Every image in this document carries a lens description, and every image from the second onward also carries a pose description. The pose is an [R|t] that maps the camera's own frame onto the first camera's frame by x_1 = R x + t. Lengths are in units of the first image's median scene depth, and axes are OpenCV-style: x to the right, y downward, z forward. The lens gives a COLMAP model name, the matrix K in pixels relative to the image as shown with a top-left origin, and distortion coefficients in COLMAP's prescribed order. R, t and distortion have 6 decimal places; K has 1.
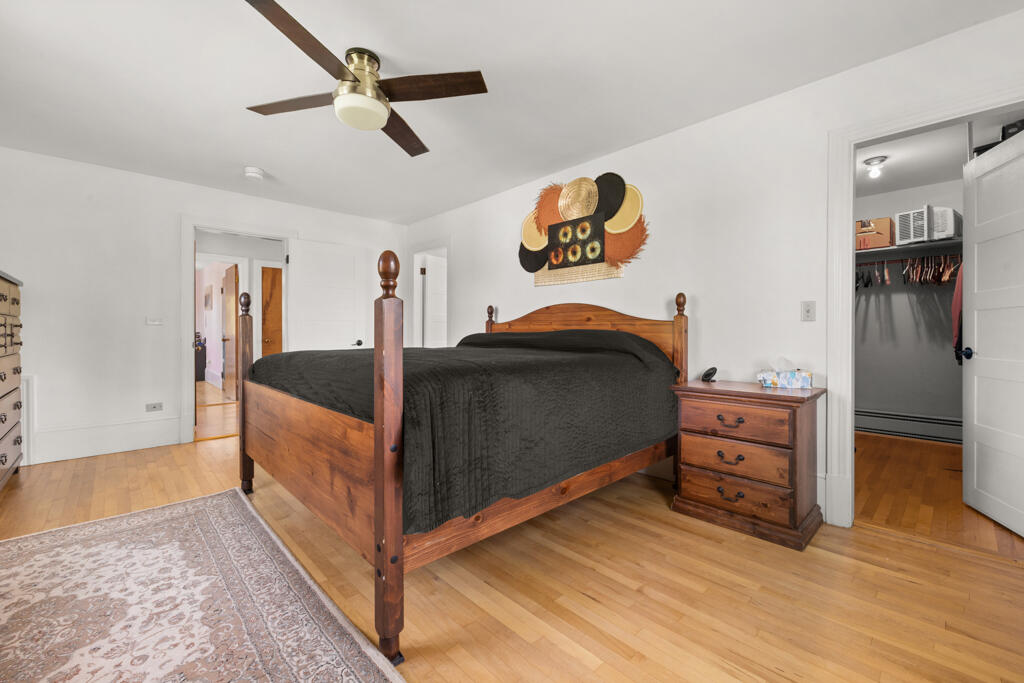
lens RADIAL K [[420.8, 0, 512.1], [0, 420.8, 334.3], [0, 0, 1]] dist [-0.001090, 0.000419]
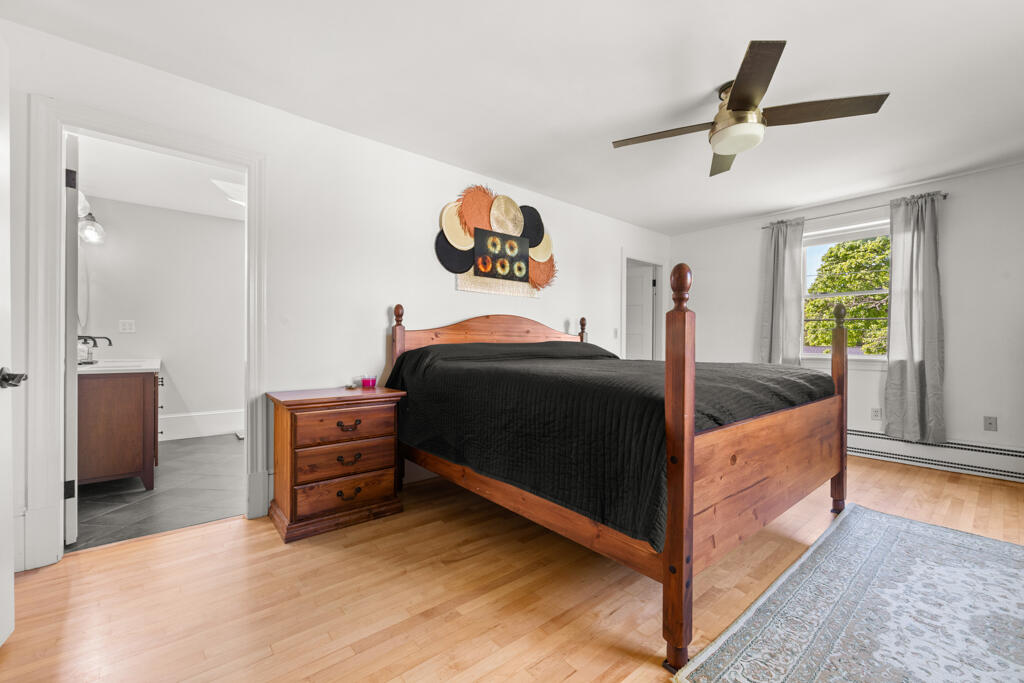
lens RADIAL K [[420.8, 0, 514.7], [0, 420.8, 346.0], [0, 0, 1]] dist [-0.001090, 0.000419]
pose [[0.062300, -0.008875, 0.998018, -1.065619], [-0.003069, 0.999954, 0.009084, -0.007858], [-0.998053, -0.003628, 0.062270, 1.089927]]
